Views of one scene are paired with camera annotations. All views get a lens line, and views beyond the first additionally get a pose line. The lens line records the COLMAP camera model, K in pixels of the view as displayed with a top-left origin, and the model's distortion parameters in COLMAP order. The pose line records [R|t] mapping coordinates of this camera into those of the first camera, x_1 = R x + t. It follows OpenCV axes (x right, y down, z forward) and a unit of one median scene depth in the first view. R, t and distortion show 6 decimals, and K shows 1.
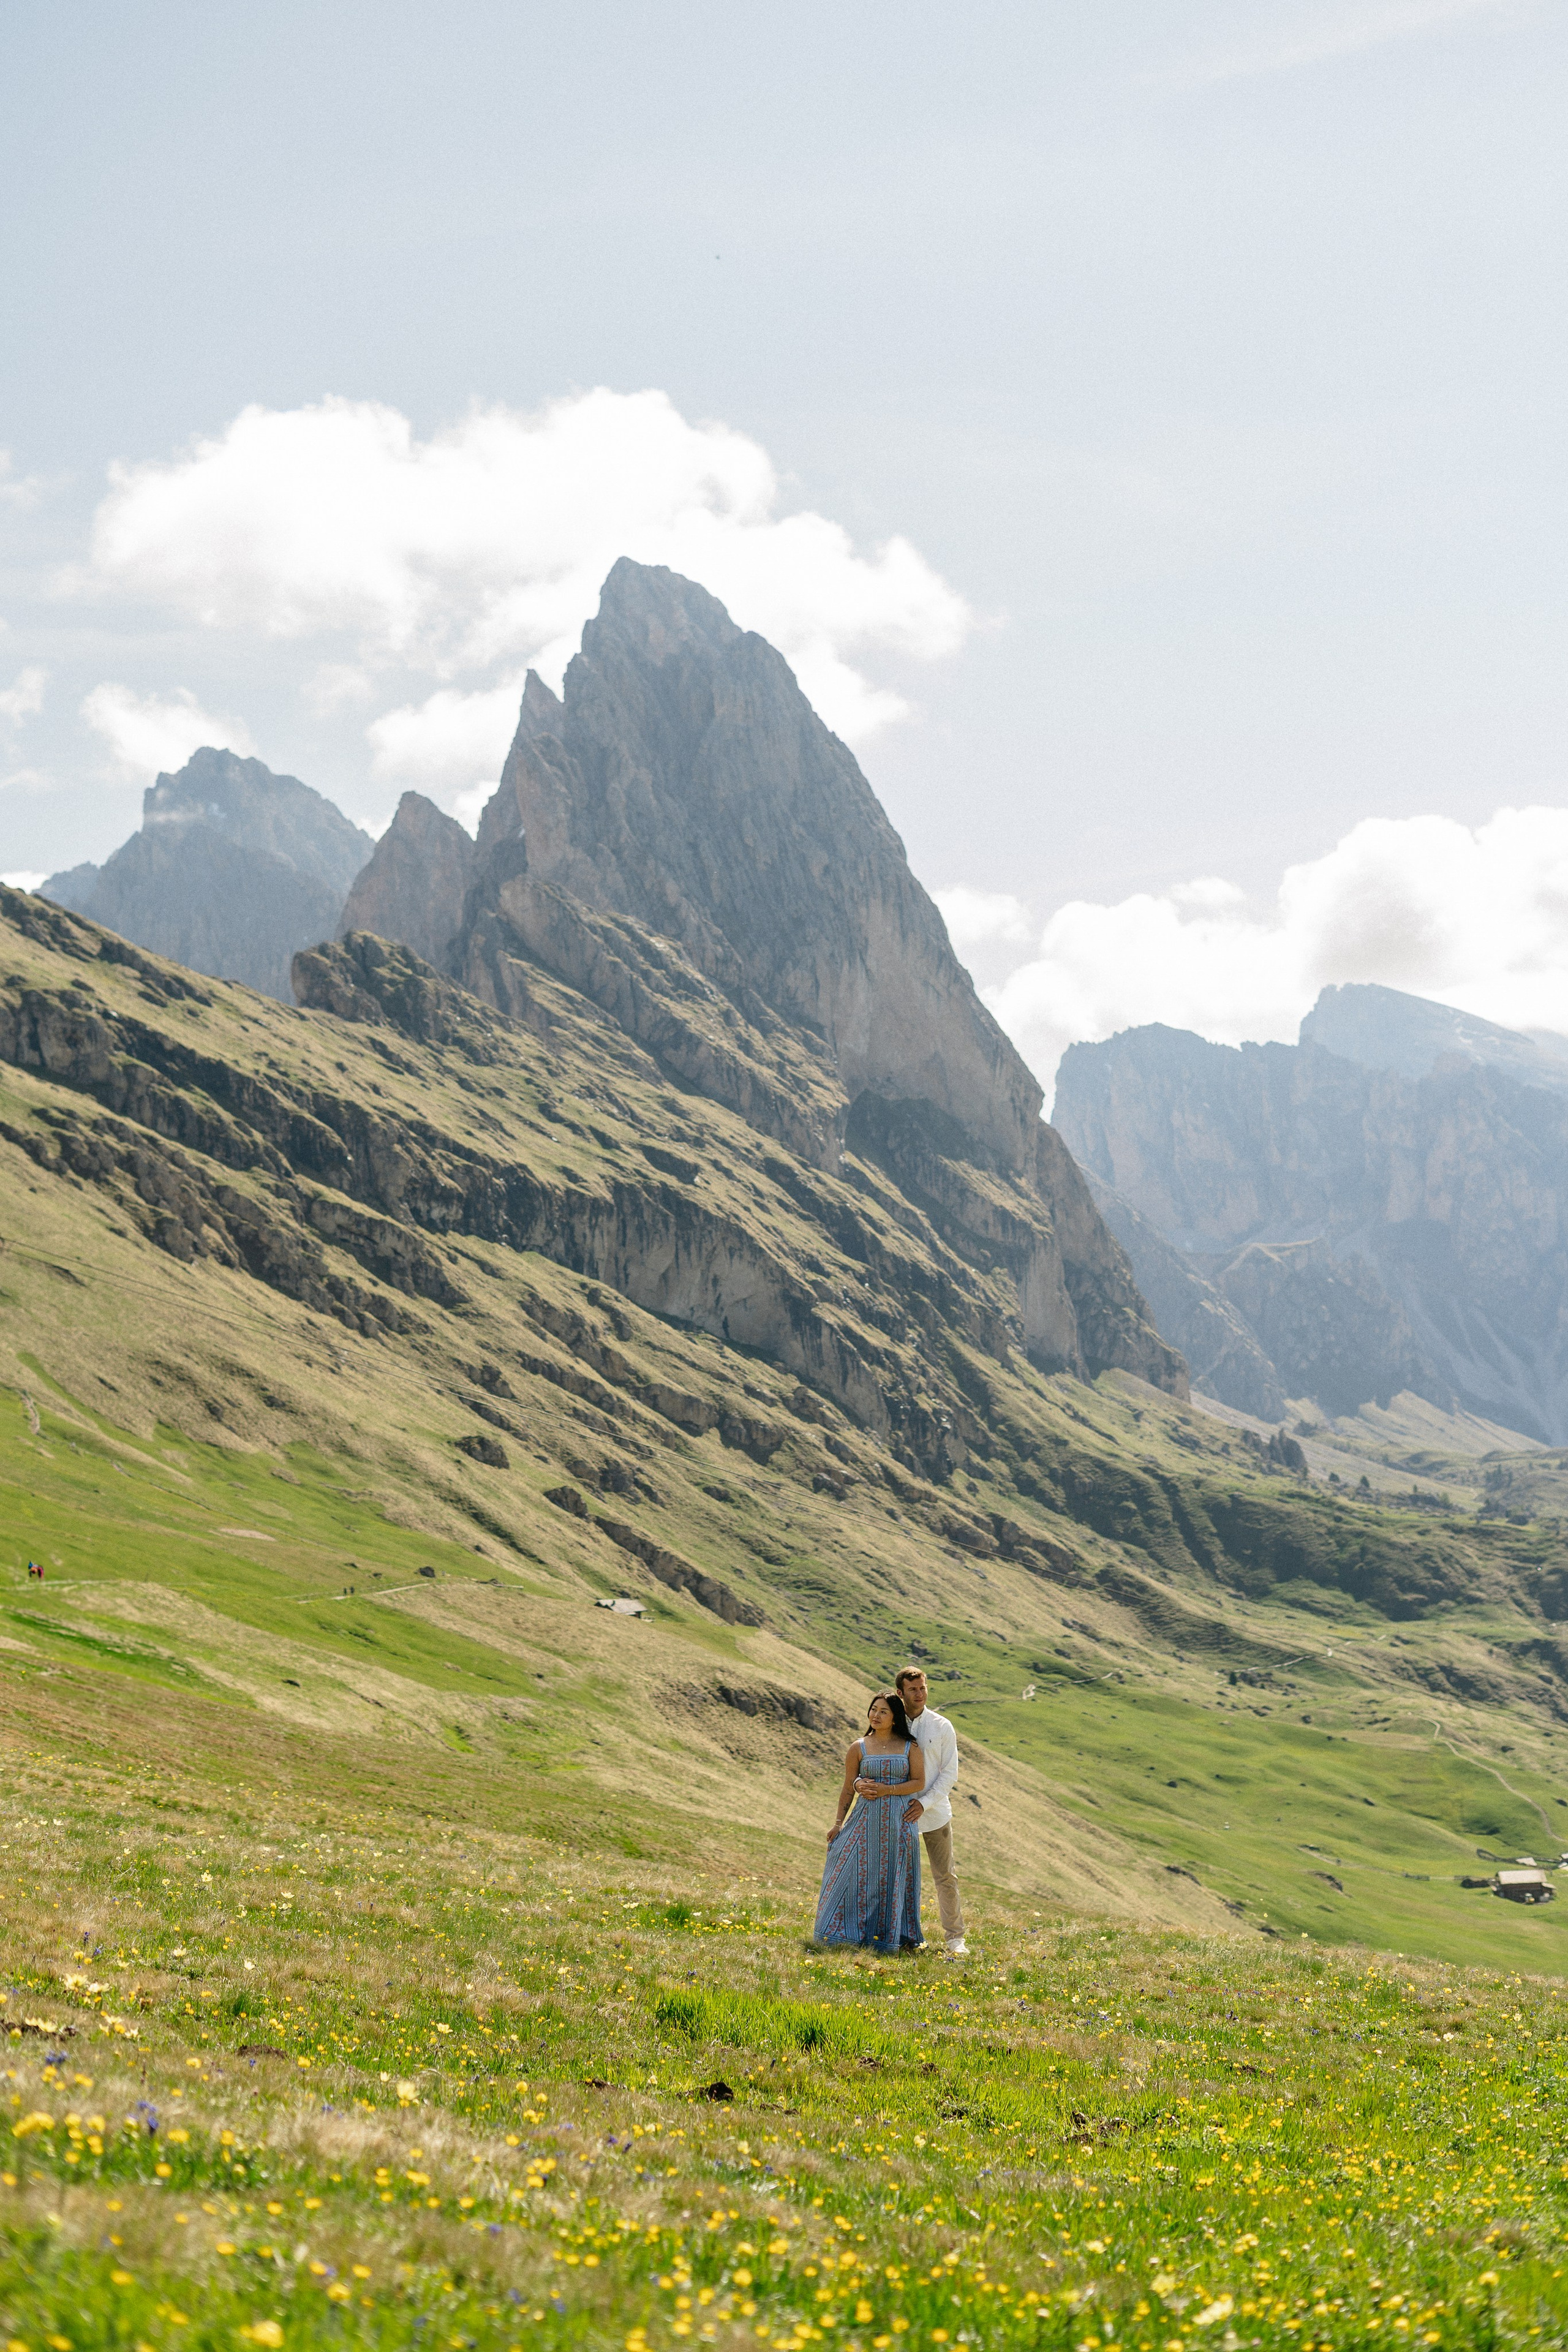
lens RADIAL K [[3392.6, 0, 784.0], [0, 3392.6, 1176.0], [0, 0, 1]] dist [0.009850, 0.049139]
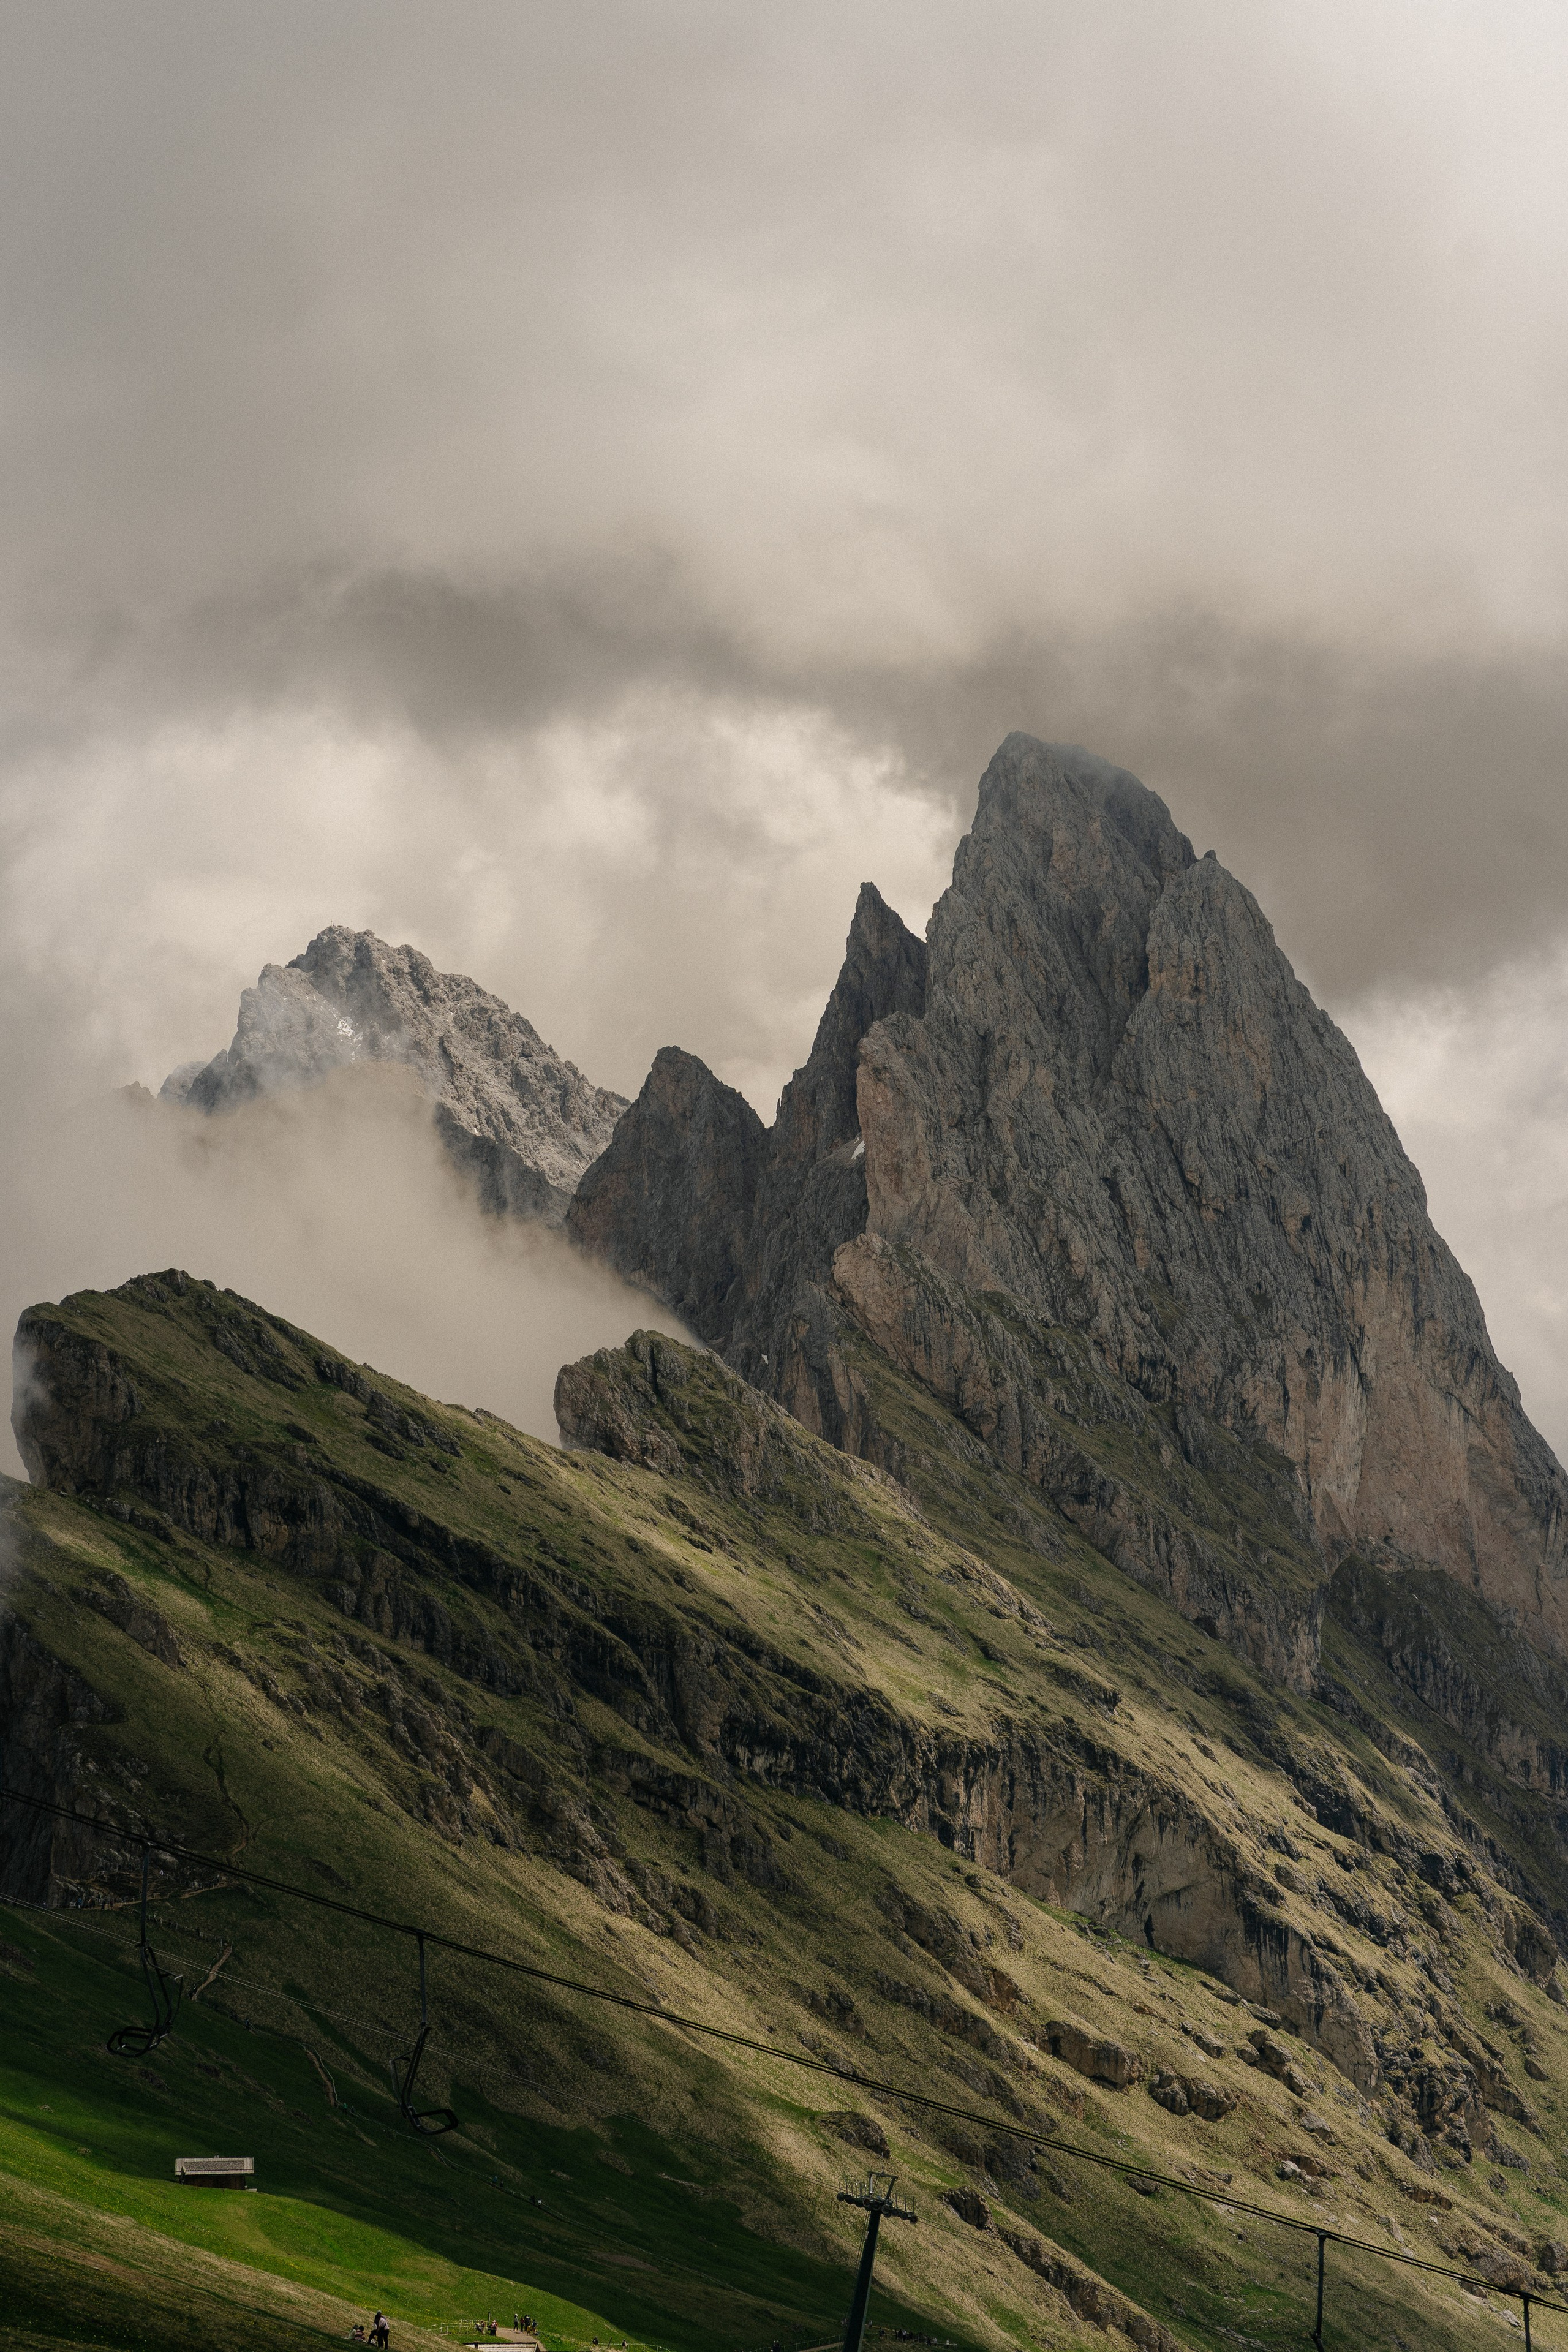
lens RADIAL K [[5640.1, 0, 782.1], [0, 5640.1, 1137.4], [0, 0, 1]] dist [0.090390, -0.337166]
pose [[0.996568, 0.042234, -0.071190, -0.019090], [-0.047383, 0.996260, -0.072255, -0.034226], [0.067872, 0.075380, 0.994842, -0.187245]]
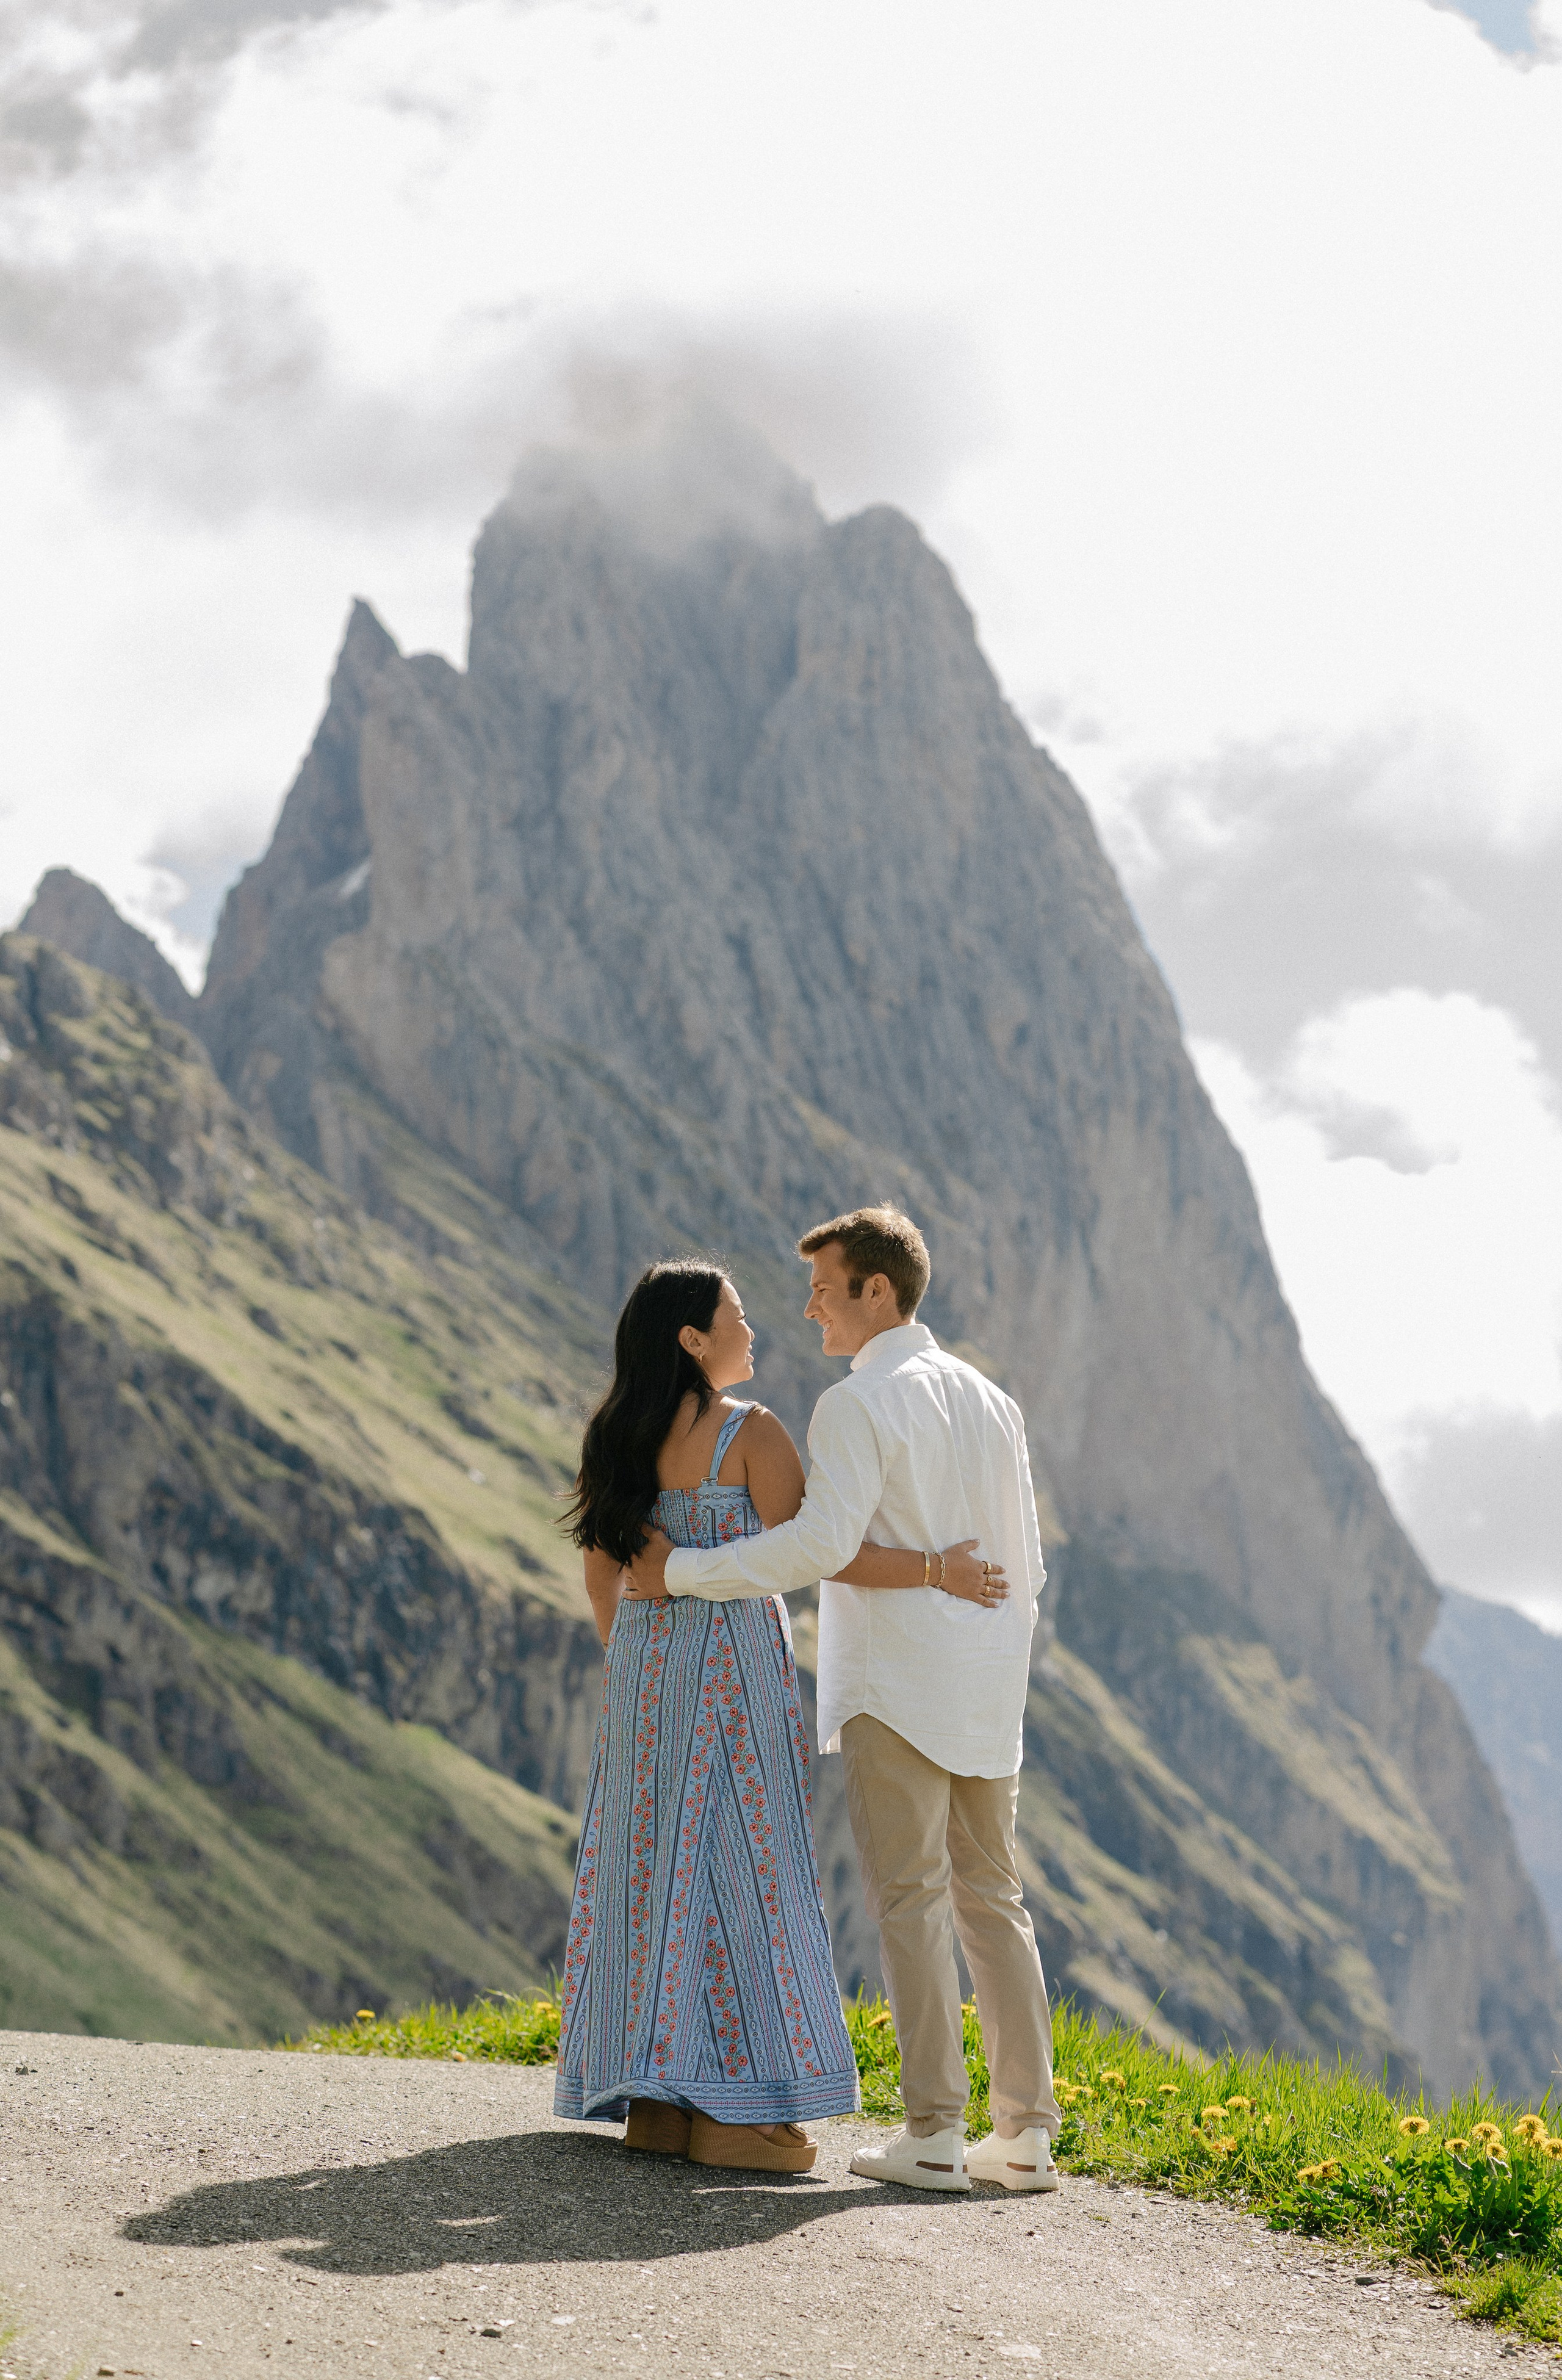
lens RADIAL K [[6257.1, 0, 781.0], [0, 6257.1, 1190.0], [0, 0, 1]] dist [0.086191, -0.392877]
pose [[0.995973, 0.085811, 0.025958, -0.060787], [-0.082296, 0.989955, -0.114963, 0.041991], [-0.035562, 0.112364, 0.993031, 0.300054]]
